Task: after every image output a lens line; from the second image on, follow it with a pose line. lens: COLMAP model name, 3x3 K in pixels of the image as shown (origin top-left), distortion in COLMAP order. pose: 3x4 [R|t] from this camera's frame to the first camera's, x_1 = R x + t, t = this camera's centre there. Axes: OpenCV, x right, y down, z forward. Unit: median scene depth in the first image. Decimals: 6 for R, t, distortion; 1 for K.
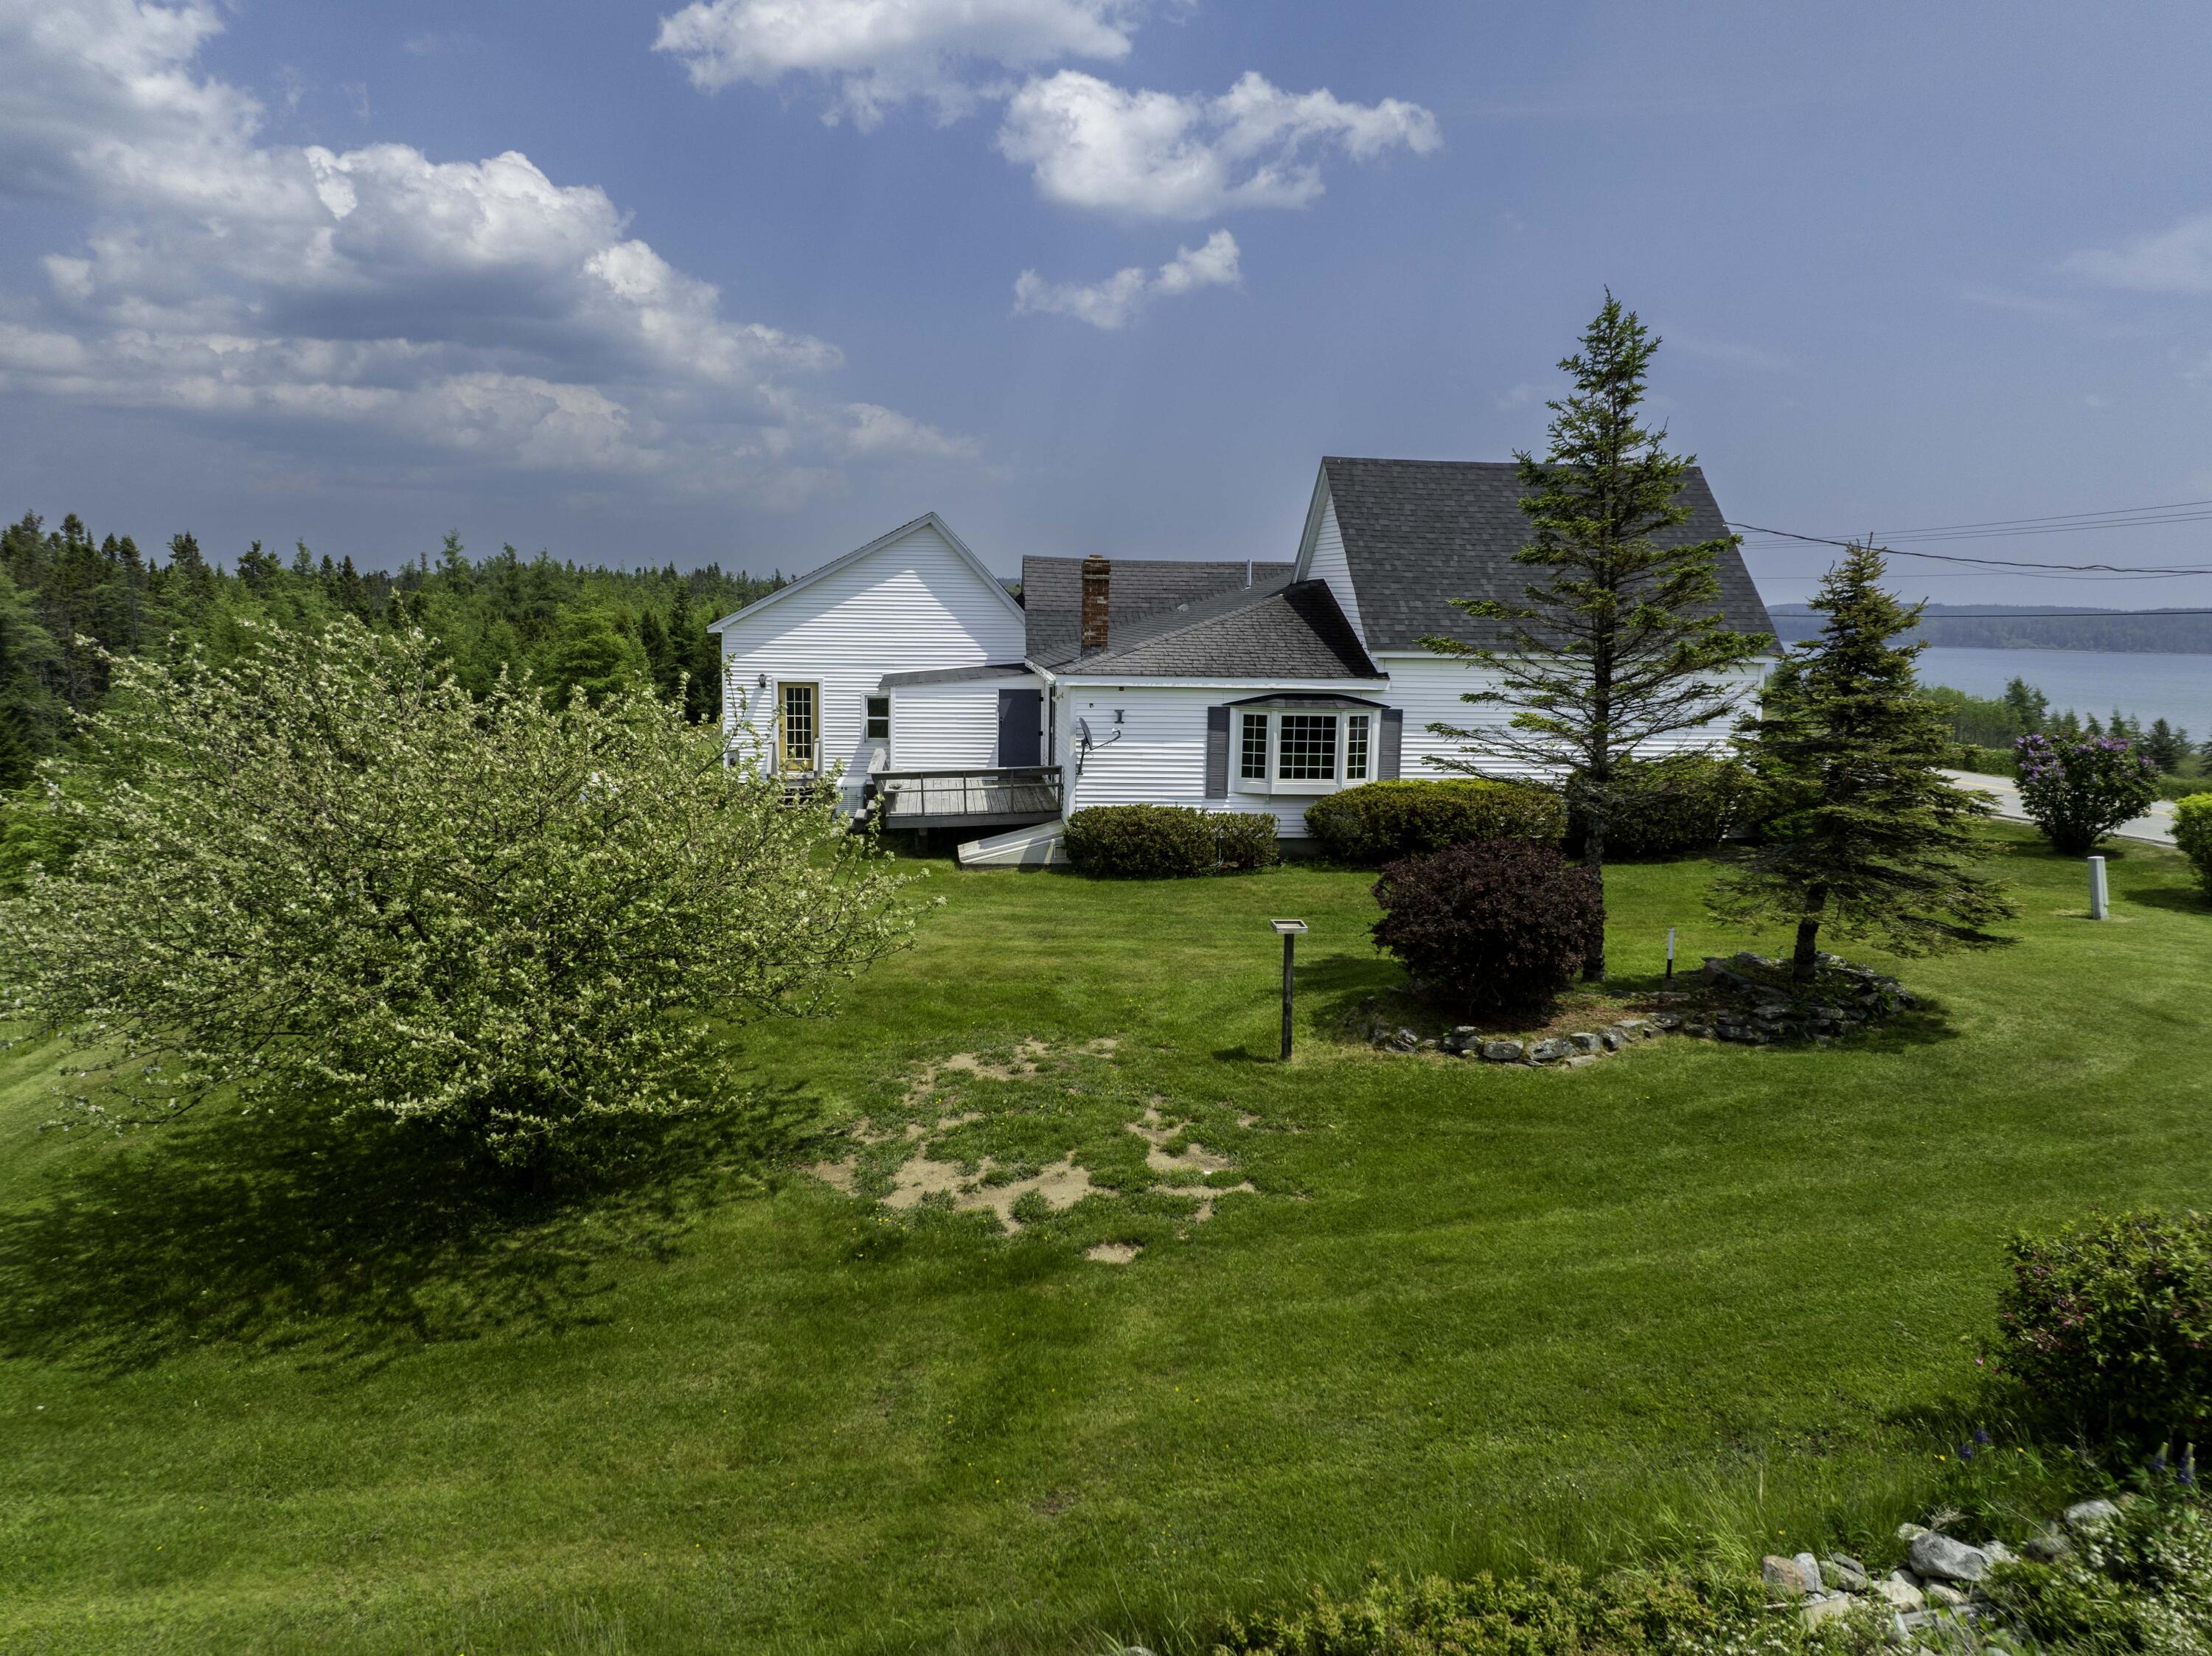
lens RADIAL K [[1478.1, 0, 1106.0], [0, 1478.1, 828.0], [0, 0, 1]] dist [-0.005902, -0.000125]
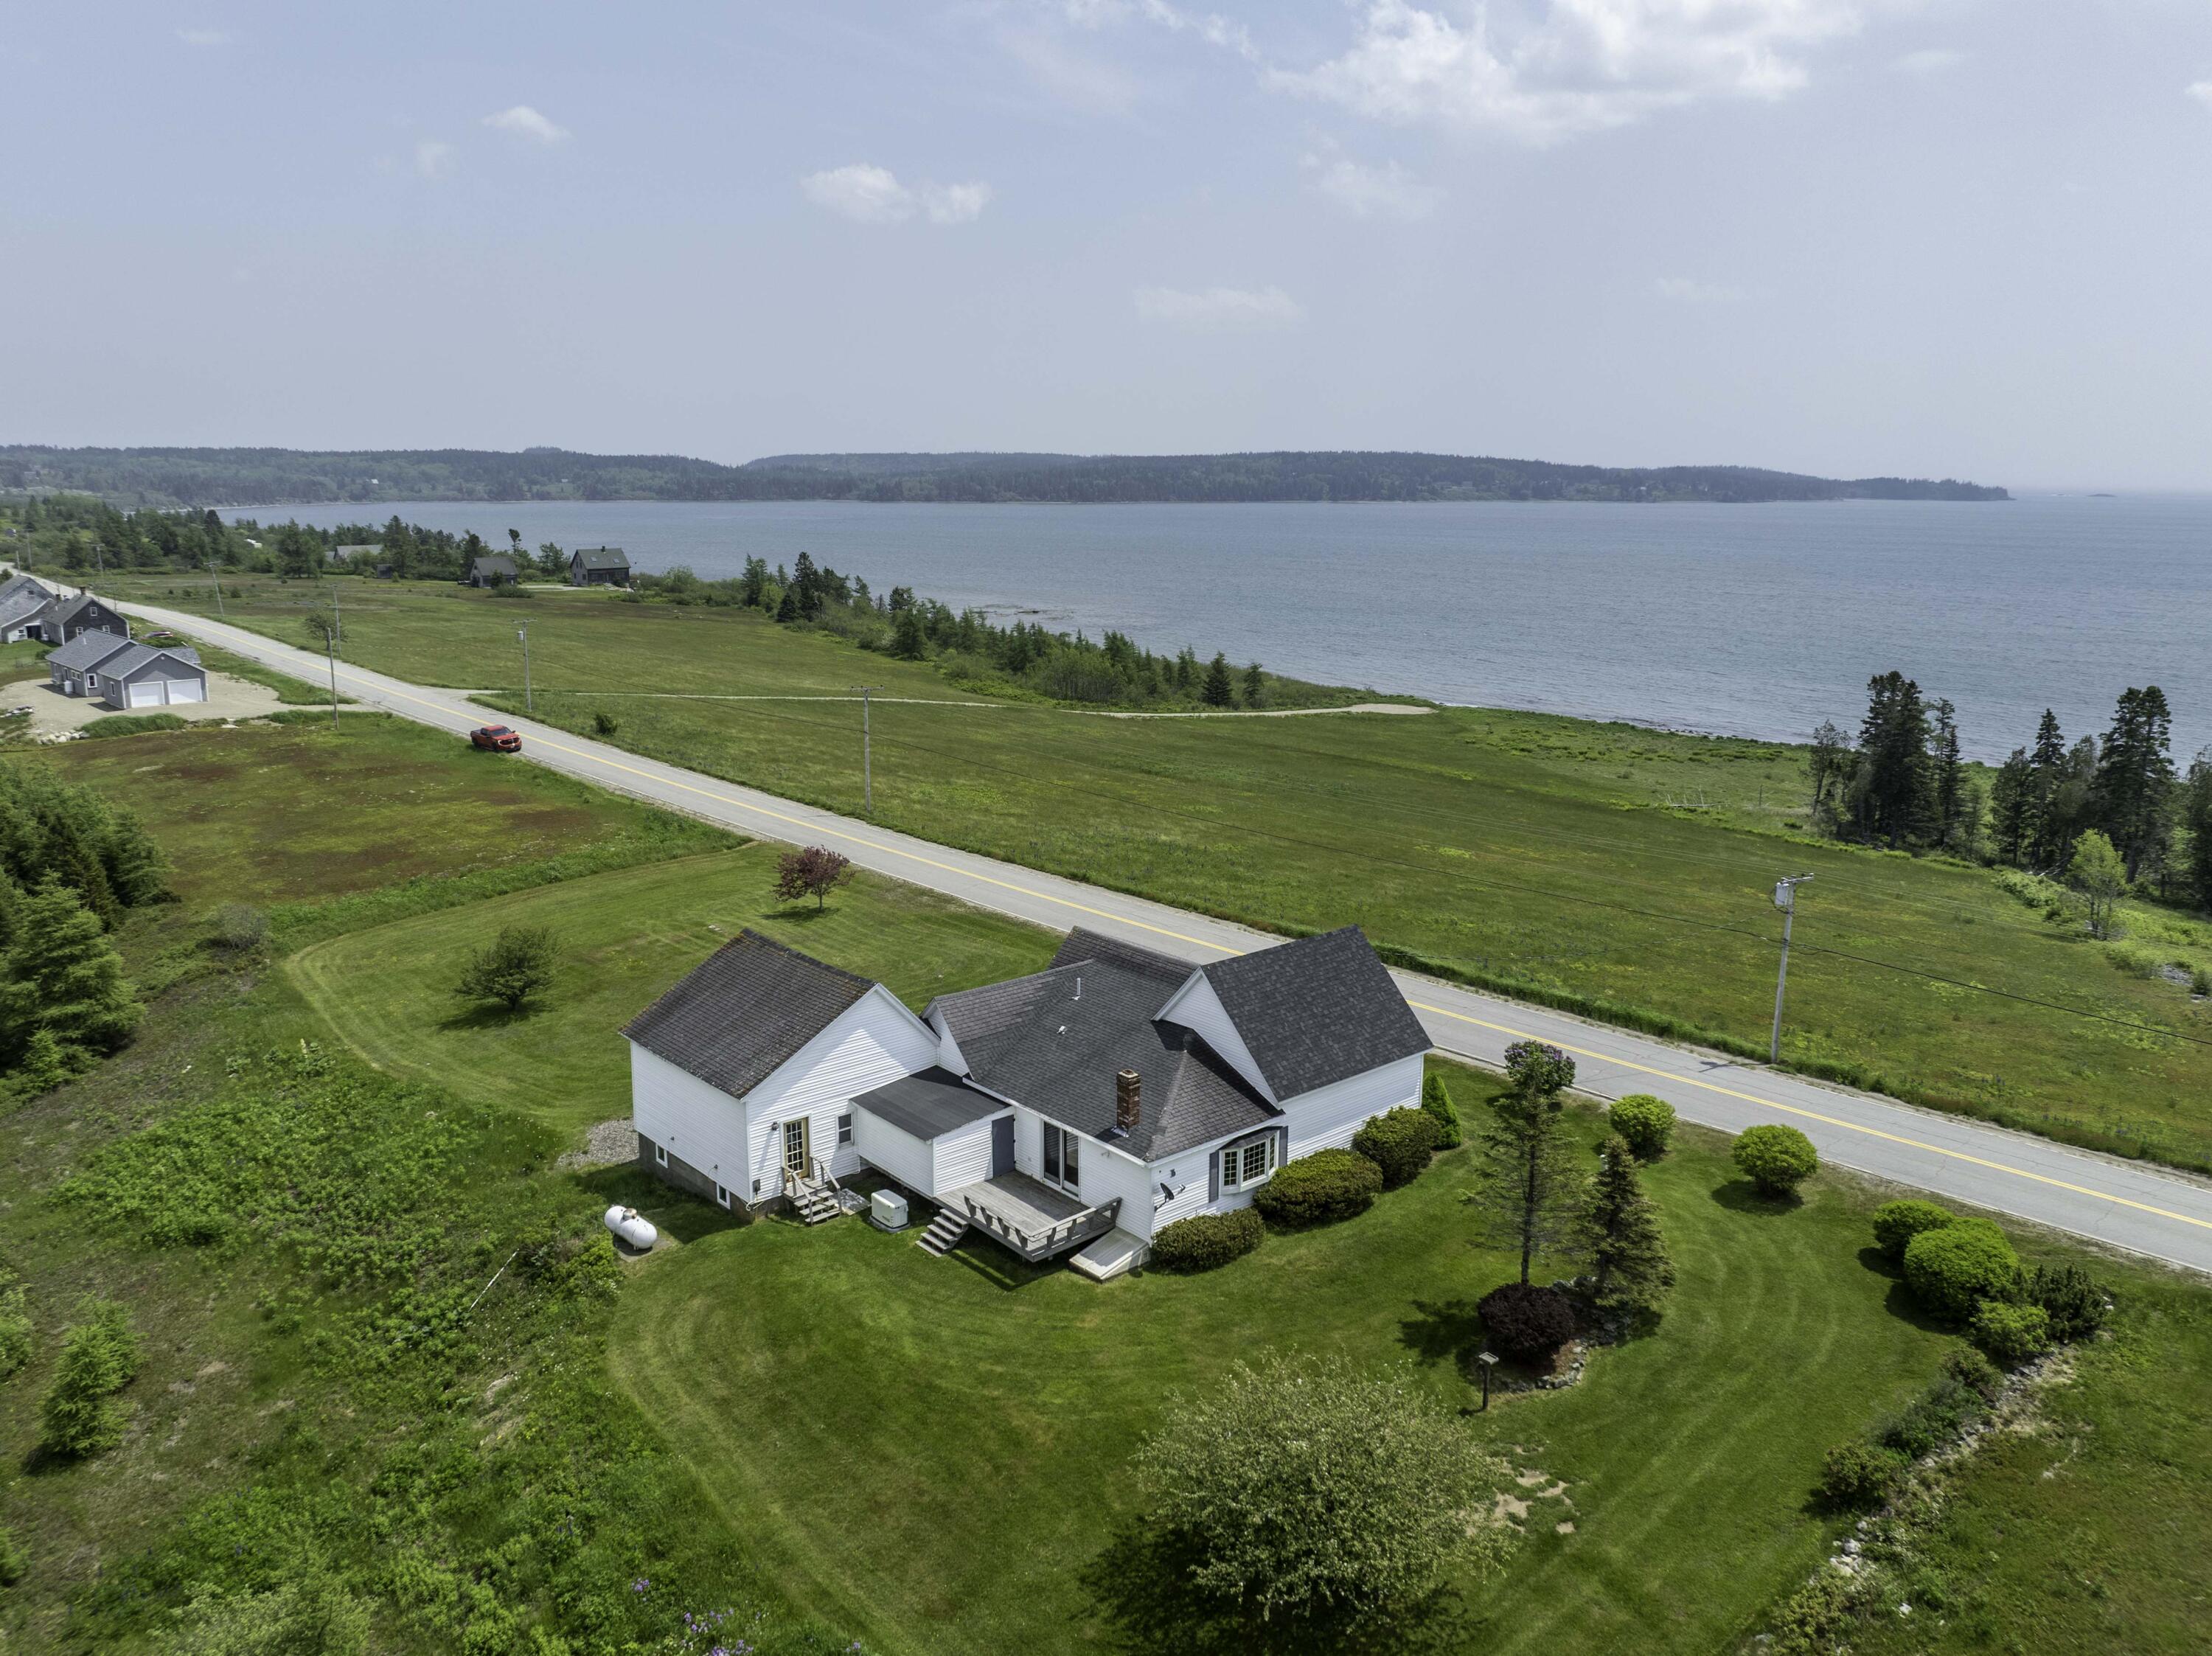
lens RADIAL K [[1478.1, 0, 1106.0], [0, 1478.1, 828.0], [0, 0, 1]] dist [-0.005902, -0.000125]
pose [[0.842773, -0.134698, 0.521143, -0.911253], [0.114656, 0.990887, 0.070692, -0.611468], [-0.525916, 0.000175, 0.850536, -0.454460]]
